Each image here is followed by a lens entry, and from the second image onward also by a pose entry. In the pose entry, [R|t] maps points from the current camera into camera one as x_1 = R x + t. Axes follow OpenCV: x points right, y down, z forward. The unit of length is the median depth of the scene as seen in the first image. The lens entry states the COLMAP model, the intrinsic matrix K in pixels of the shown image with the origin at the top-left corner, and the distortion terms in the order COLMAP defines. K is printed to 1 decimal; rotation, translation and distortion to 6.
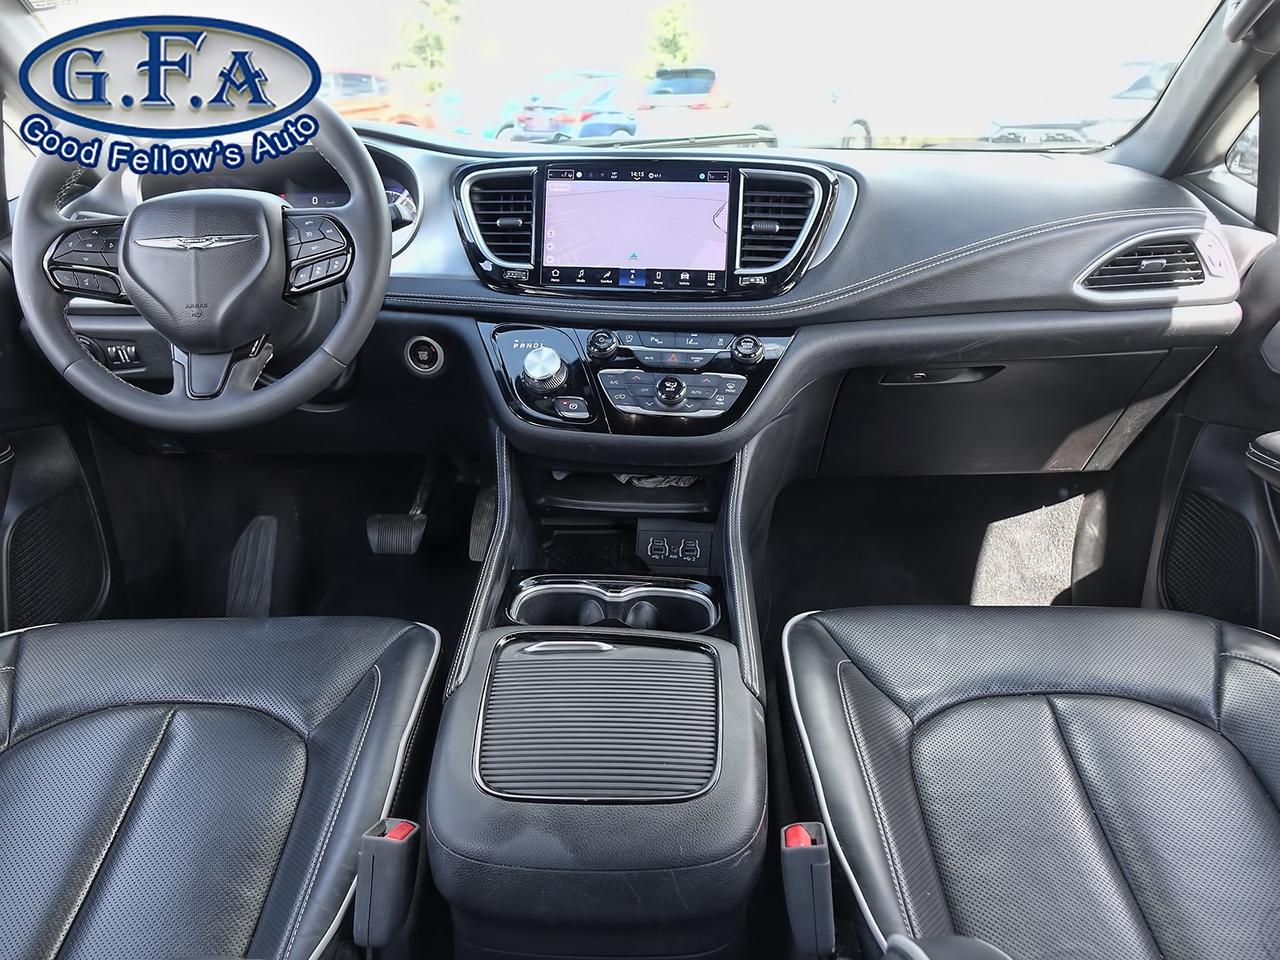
lens RADIAL K [[984.9, 0, 638.1], [0, 984.9, 482.3], [0, 0, 1]] dist [0.004349, 0.000520]
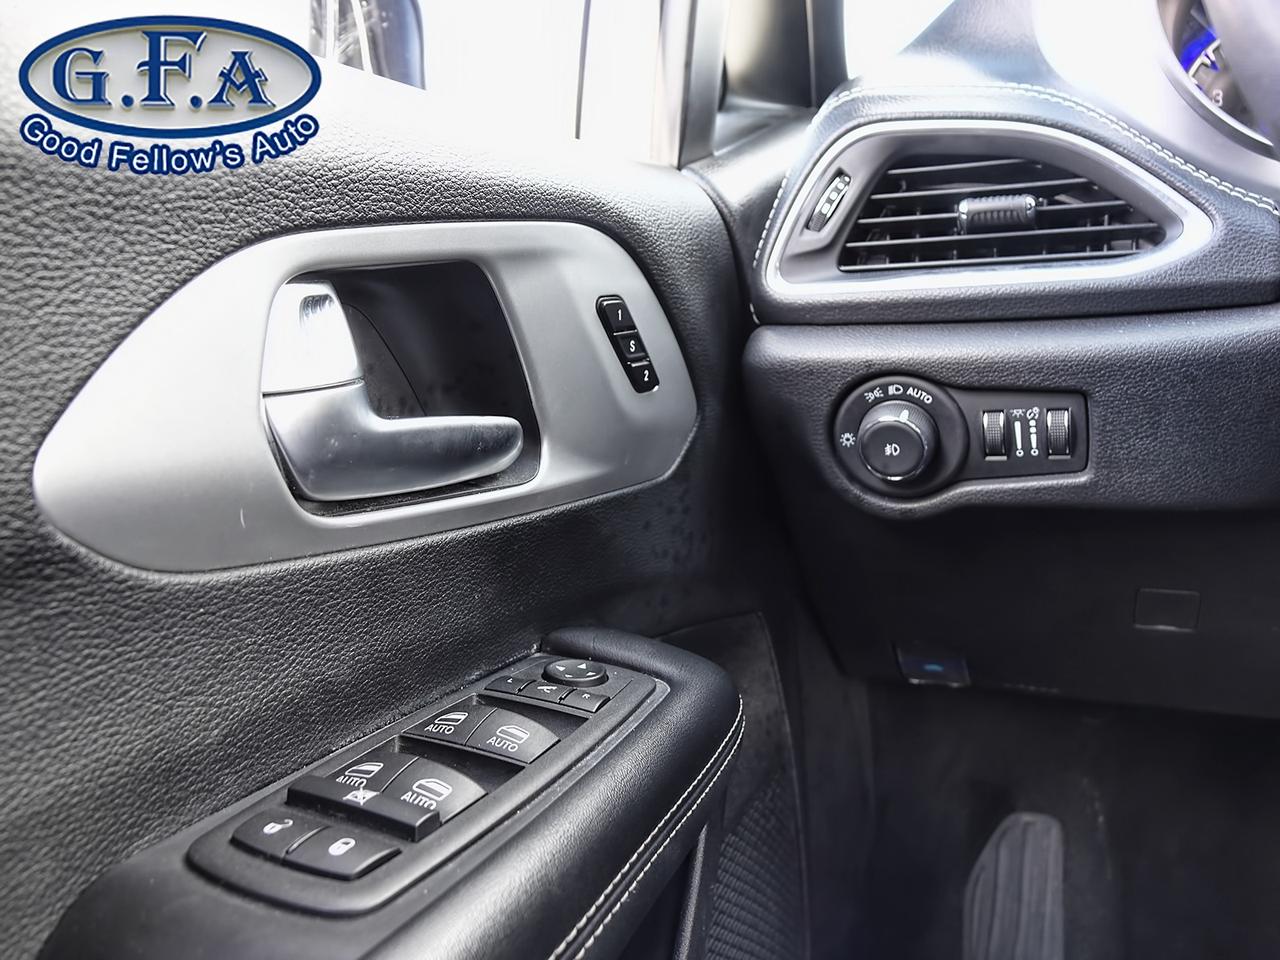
lens RADIAL K [[984.9, 0, 640.4], [0, 984.9, 480.0], [0, 0, 1]] dist [0.004349, 0.000520]
pose [[0.935919, 0.021612, -0.351551, -0.576960], [-0.078680, 0.985722, -0.148868, -0.056743], [0.343314, 0.166988, 0.924256, 0.698135]]
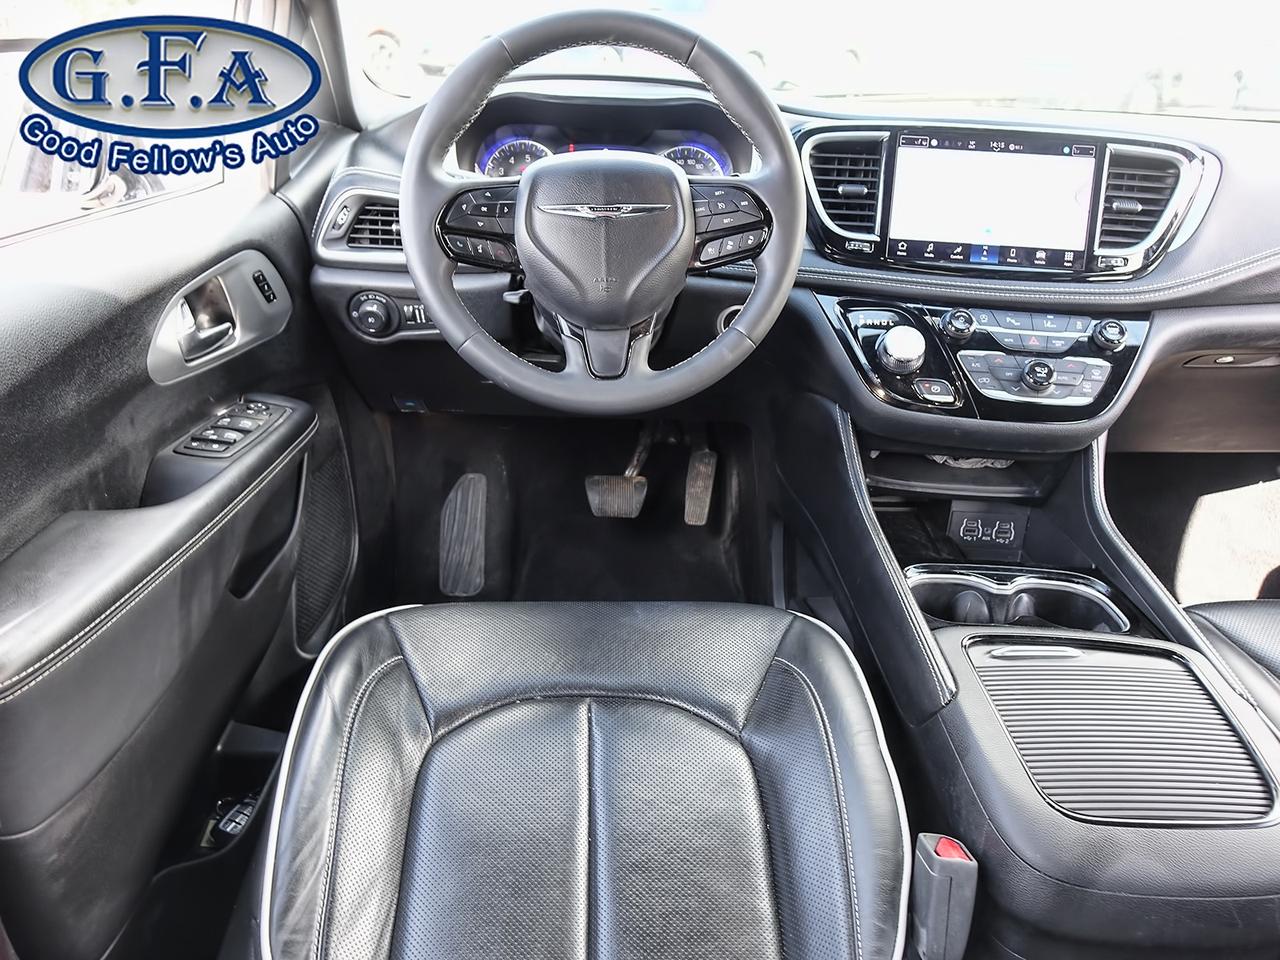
lens RADIAL K [[984.9, 0, 639.9], [0, 984.9, 480.9], [0, 0, 1]] dist [0.004349, 0.000520]
pose [[0.998320, 0.021198, 0.053933, -0.393729], [-0.025064, 0.997086, 0.072047, -0.048017], [-0.052249, -0.073277, 0.995942, 0.041554]]
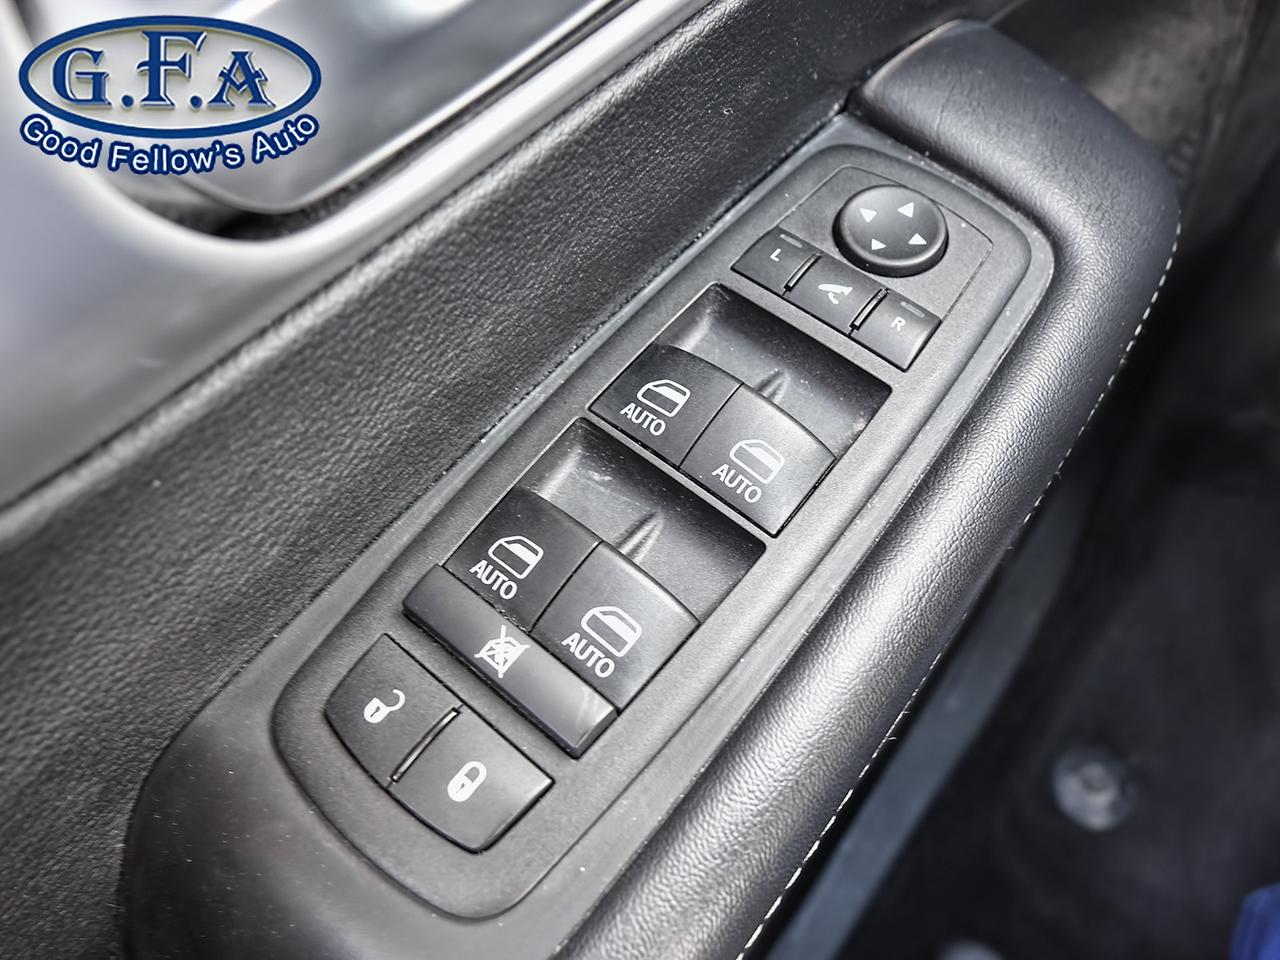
lens RADIAL K [[984.9, 0, 644.8], [0, 984.9, 480.1], [0, 0, 1]] dist [0.004349, 0.000520]
pose [[0.797537, 0.477753, -0.368357, -0.650825], [-0.081418, 0.690255, 0.718970, -0.135308], [0.597750, -0.543415, 0.589402, 0.828522]]
